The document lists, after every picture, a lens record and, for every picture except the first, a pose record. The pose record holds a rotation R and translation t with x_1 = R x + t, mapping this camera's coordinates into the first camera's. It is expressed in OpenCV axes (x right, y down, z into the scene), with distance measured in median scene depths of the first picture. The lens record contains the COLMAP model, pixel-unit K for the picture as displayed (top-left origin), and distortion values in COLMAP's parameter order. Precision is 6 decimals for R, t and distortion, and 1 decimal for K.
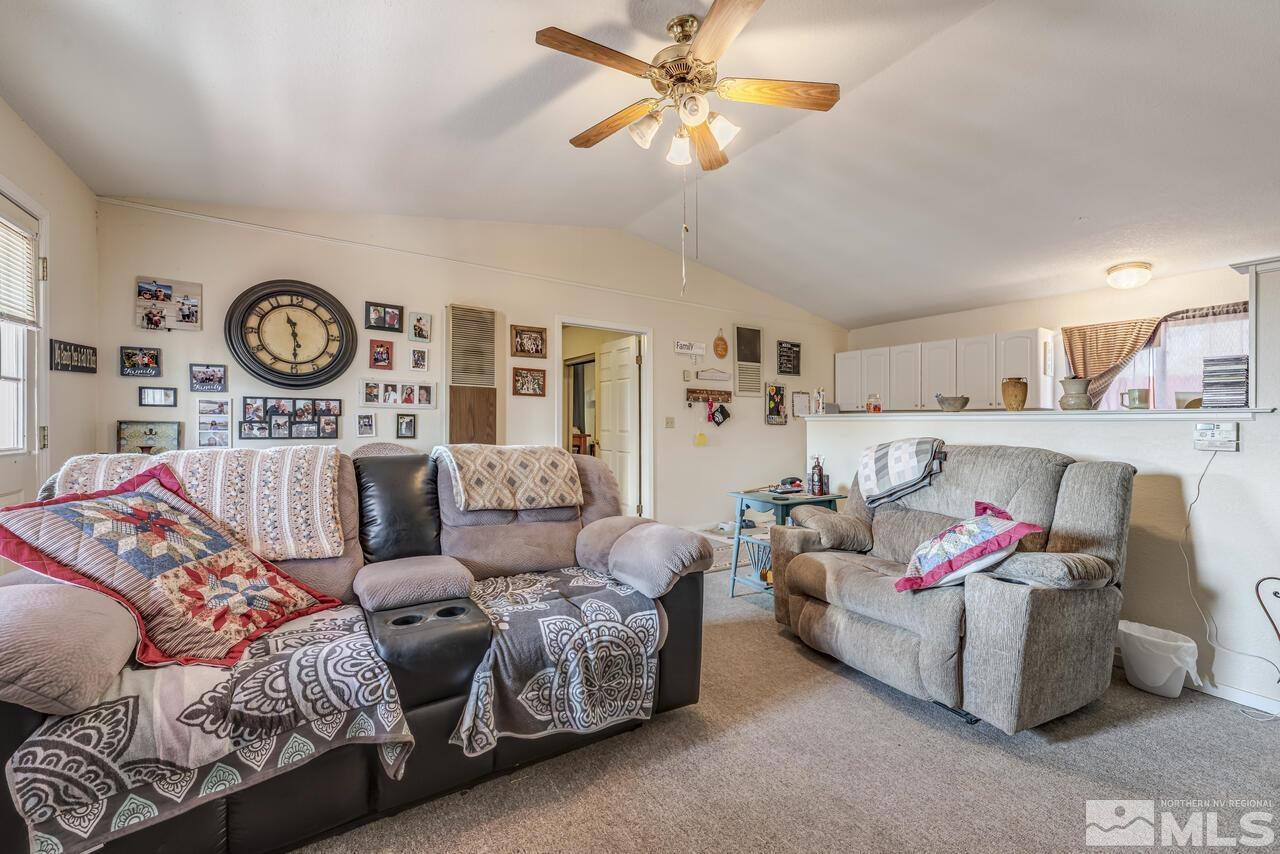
lens RADIAL K [[513.6, 0, 640.0], [0, 513.6, 427.0], [0, 0, 1]] dist [-0.001489, -0.000049]
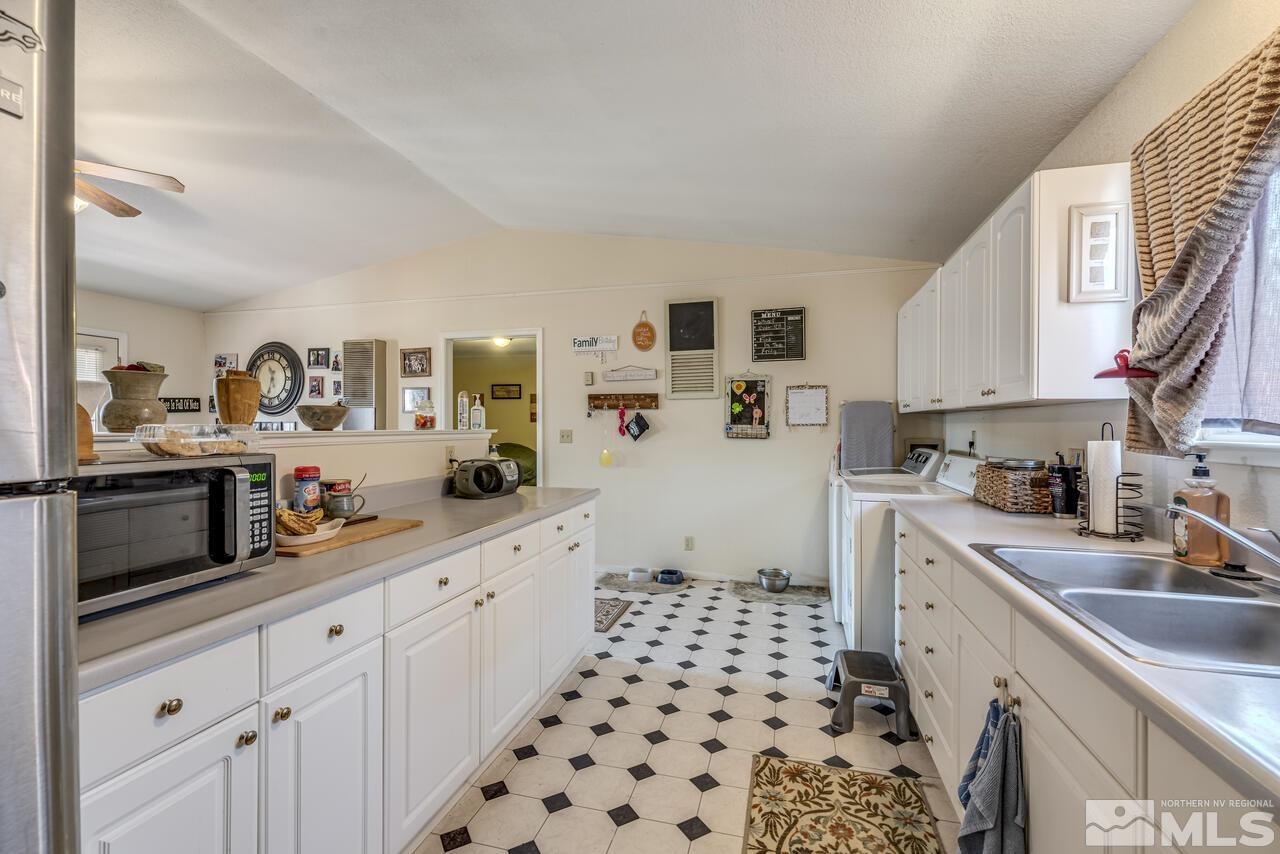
lens RADIAL K [[546.0, 0, 640.0], [0, 546.0, 427.0], [0, 0, 1]] dist [0.000910, 0.000077]
pose [[0.669397, -0.009861, -0.742839, 0.777710], [0.004395, 0.999947, -0.009314, -0.015052], [0.742892, 0.002970, 0.669405, 0.480954]]
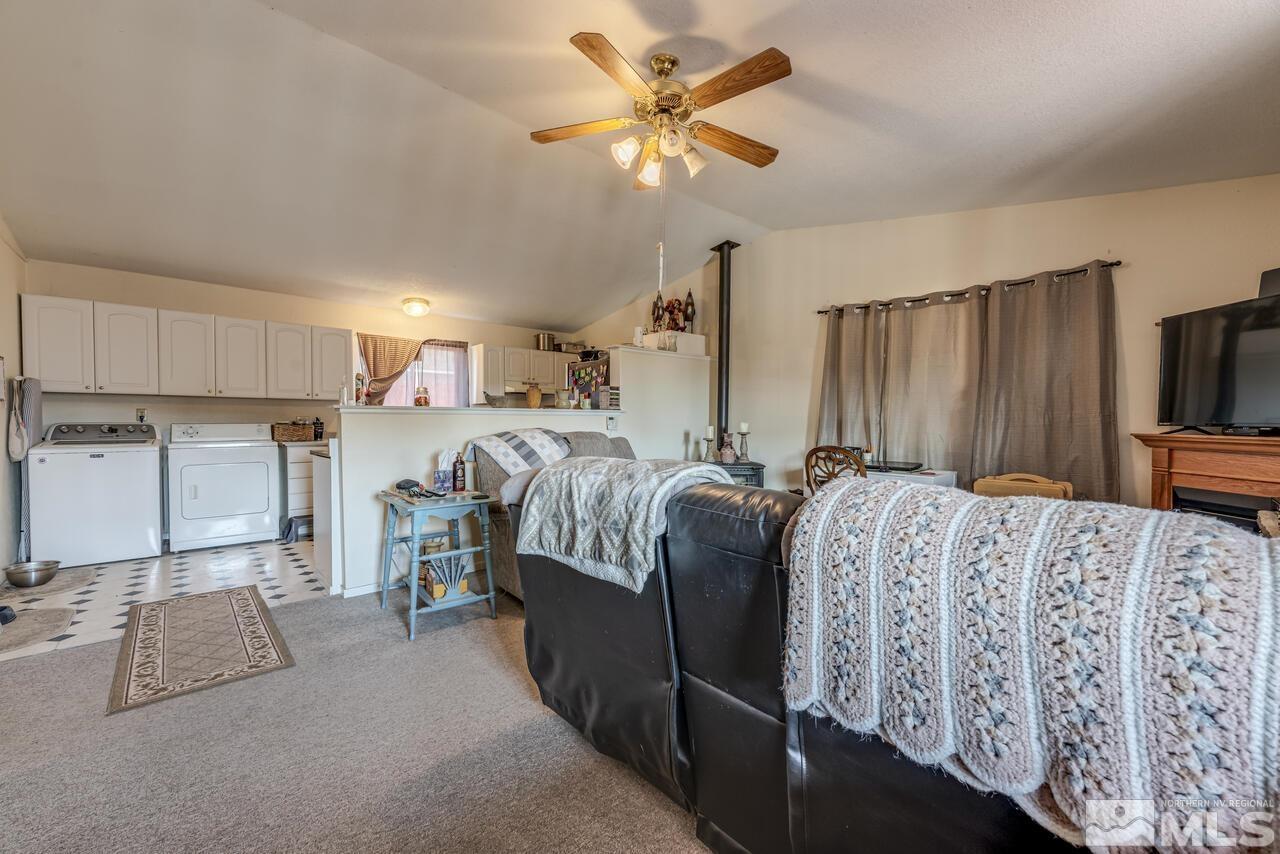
lens RADIAL K [[509.2, 0, 646.5], [0, 509.2, 432.1], [0, 0, 1]] dist [-0.000886, -0.000021]
pose [[-0.163029, -0.036015, 0.985964, -0.391227], [-0.002984, 0.999347, 0.036010, -0.009240], [-0.986617, 0.002928, -0.163030, 0.479675]]
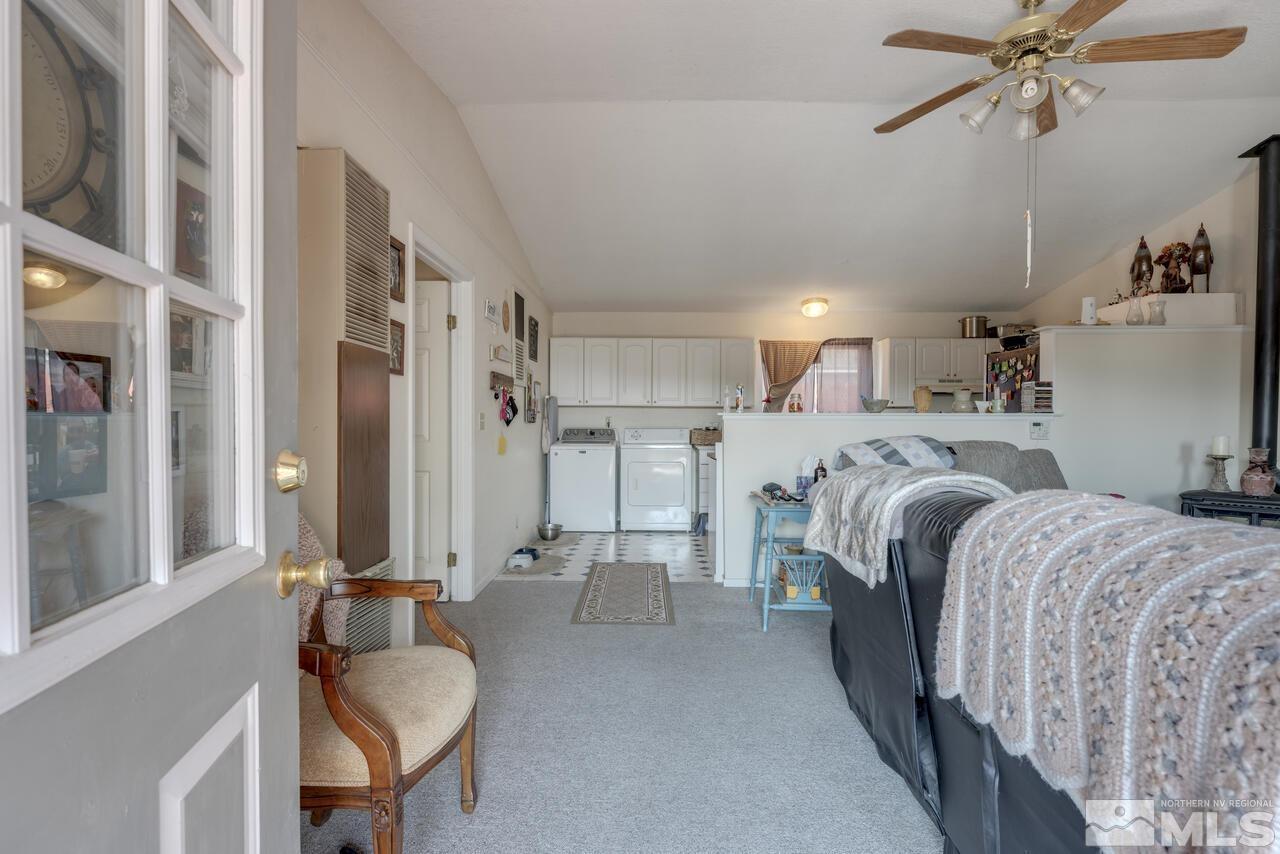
lens RADIAL K [[619.0, 0, 633.9], [0, 619.0, 429.4], [0, 0, 1]] dist [-0.000727, -0.000522]
pose [[0.569261, -0.017773, 0.821965, -0.475070], [0.005232, 0.999824, 0.017996, -0.011684], [-0.822140, -0.005944, 0.569254, 0.373804]]
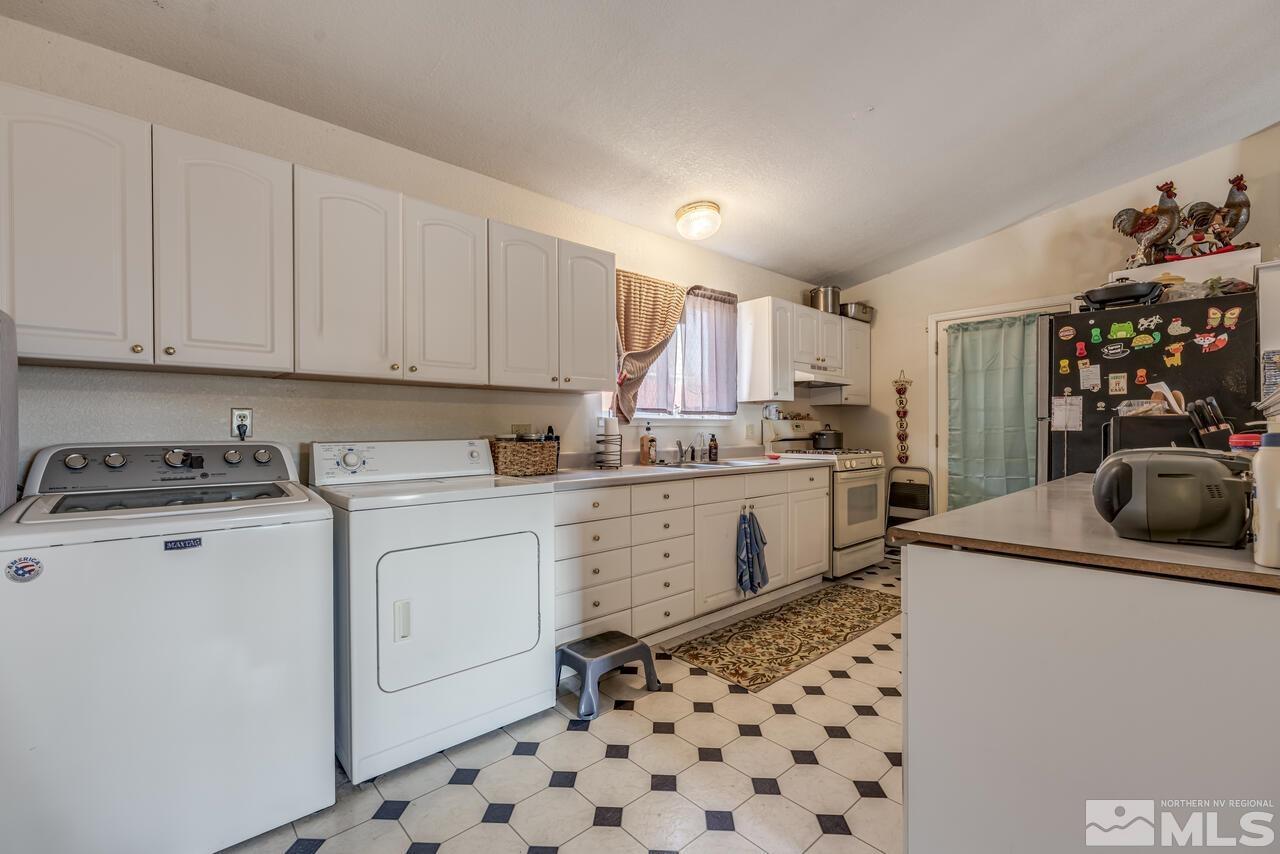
lens RADIAL K [[546.0, 0, 640.0], [0, 546.0, 427.0], [0, 0, 1]] dist [0.000910, 0.000077]
pose [[-0.164148, -0.009109, 0.986394, 0.144835], [0.004491, 0.999940, 0.009982, -0.004180], [-0.986425, 0.006068, -0.164098, 0.949319]]
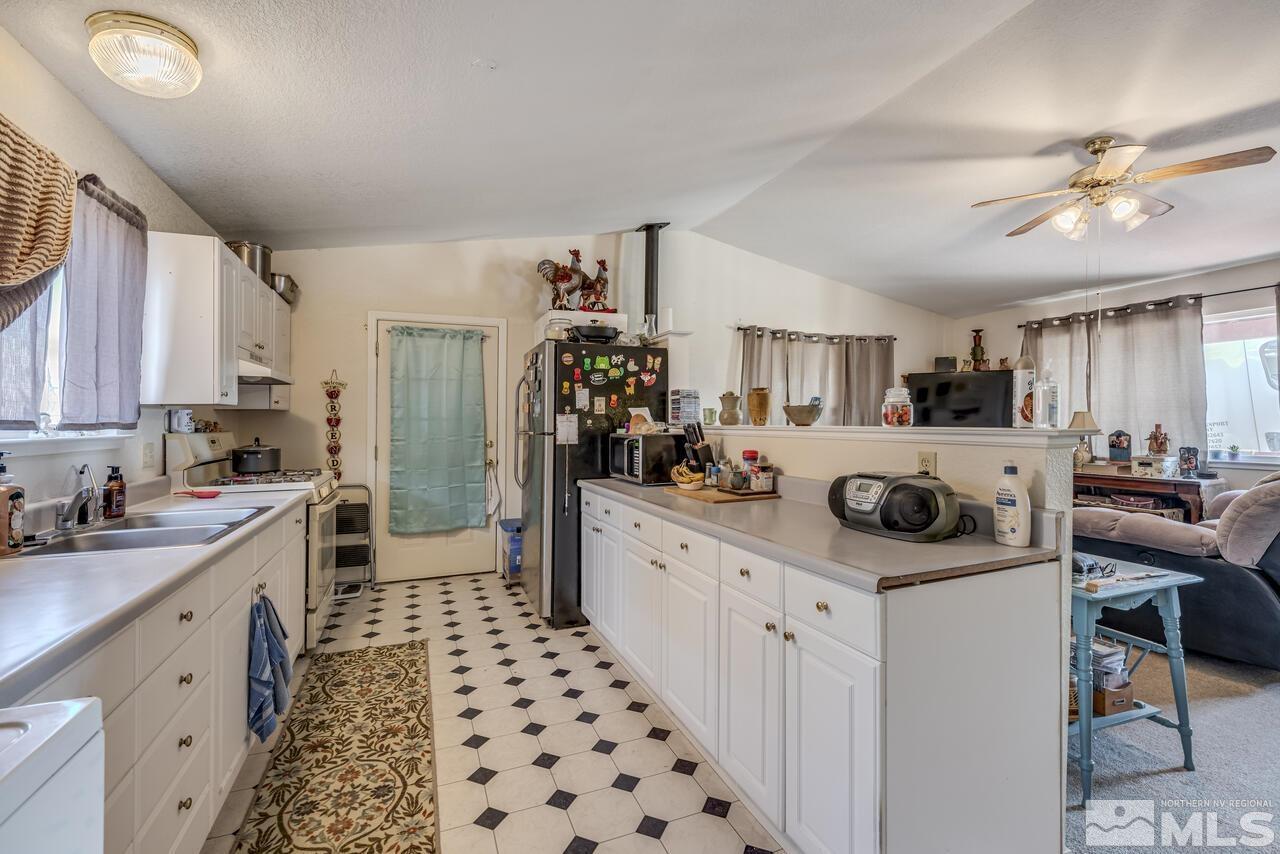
lens RADIAL K [[557.0, 0, 633.6], [0, 557.0, 417.4], [0, 0, 1]] dist [0.000099, -0.000122]
pose [[-0.981095, -0.006102, 0.193428, 0.403751], [-0.006405, 0.999979, -0.000945, -0.022615], [-0.193419, -0.002166, -0.981114, 1.043928]]
